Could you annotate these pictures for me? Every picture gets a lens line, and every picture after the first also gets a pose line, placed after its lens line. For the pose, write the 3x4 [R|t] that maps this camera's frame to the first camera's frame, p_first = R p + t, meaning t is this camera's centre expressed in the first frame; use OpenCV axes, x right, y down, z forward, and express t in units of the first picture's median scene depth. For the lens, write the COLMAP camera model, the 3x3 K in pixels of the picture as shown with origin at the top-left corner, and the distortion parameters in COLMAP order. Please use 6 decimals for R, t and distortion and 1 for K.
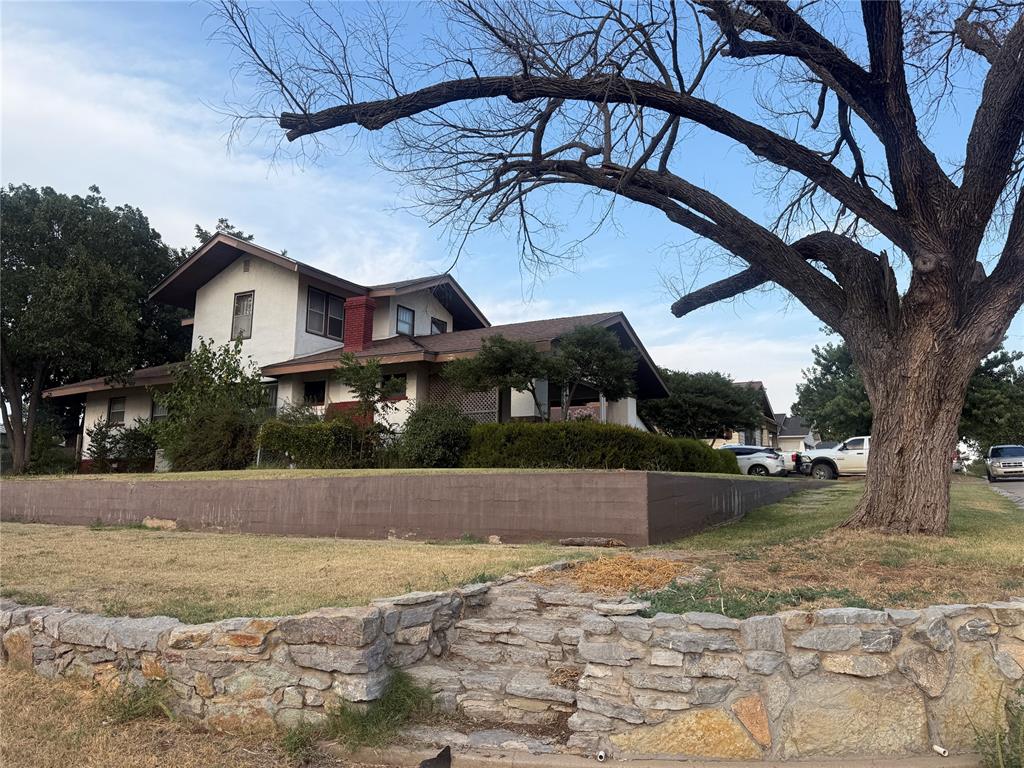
lens RADIAL K [[723.5, 0, 532.1], [0, 723.5, 376.6], [0, 0, 1]] dist [0.057564, -0.075445]
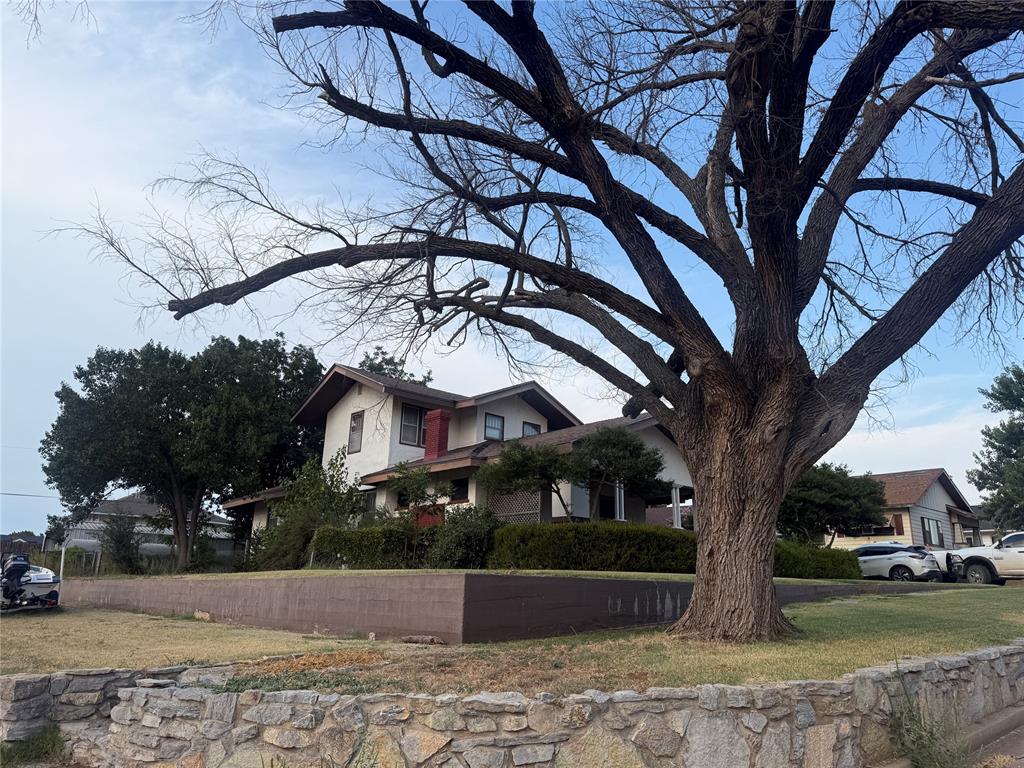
lens RADIAL K [[723.5, 0, 506.0], [0, 723.5, 369.5], [0, 0, 1]] dist [0.057564, -0.075445]
pose [[0.947831, -0.081986, -0.308049, 0.282993], [0.038068, 0.988556, -0.145969, -0.005659], [0.316492, 0.126627, 0.940106, -0.027259]]
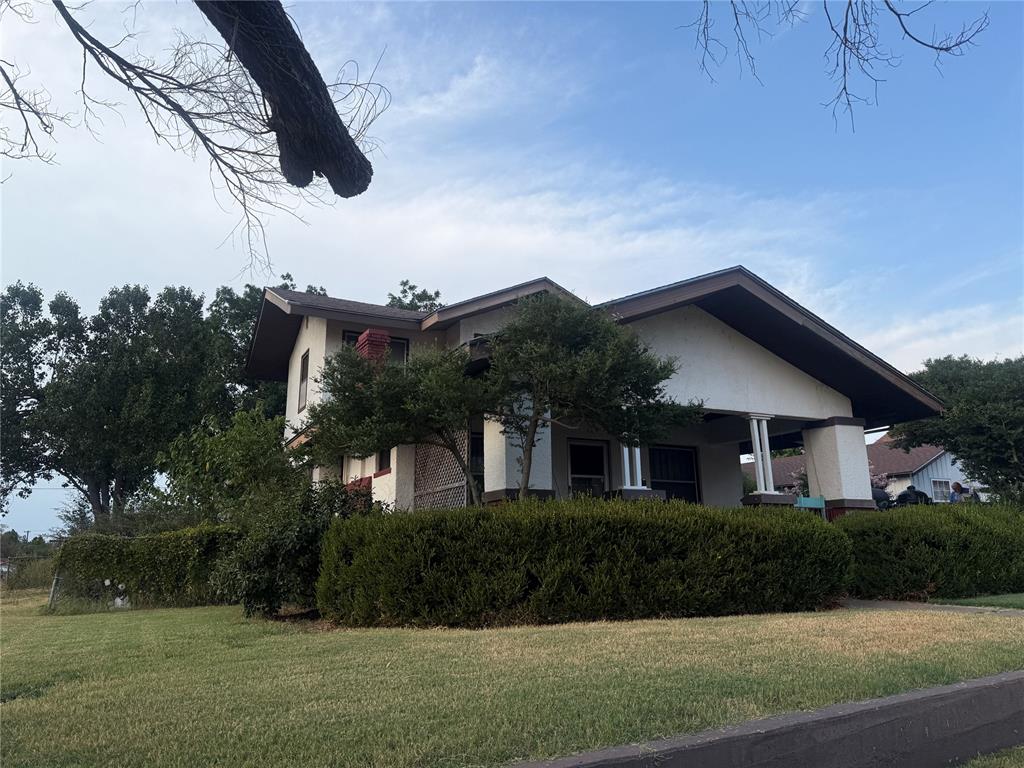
lens RADIAL K [[723.5, 0, 509.7], [0, 723.5, 370.8], [0, 0, 1]] dist [0.057564, -0.075445]
pose [[0.836342, -0.154736, -0.525917, 0.337225], [0.113995, 0.987456, -0.109250, 0.030288], [0.536225, 0.031418, 0.843490, 0.622546]]
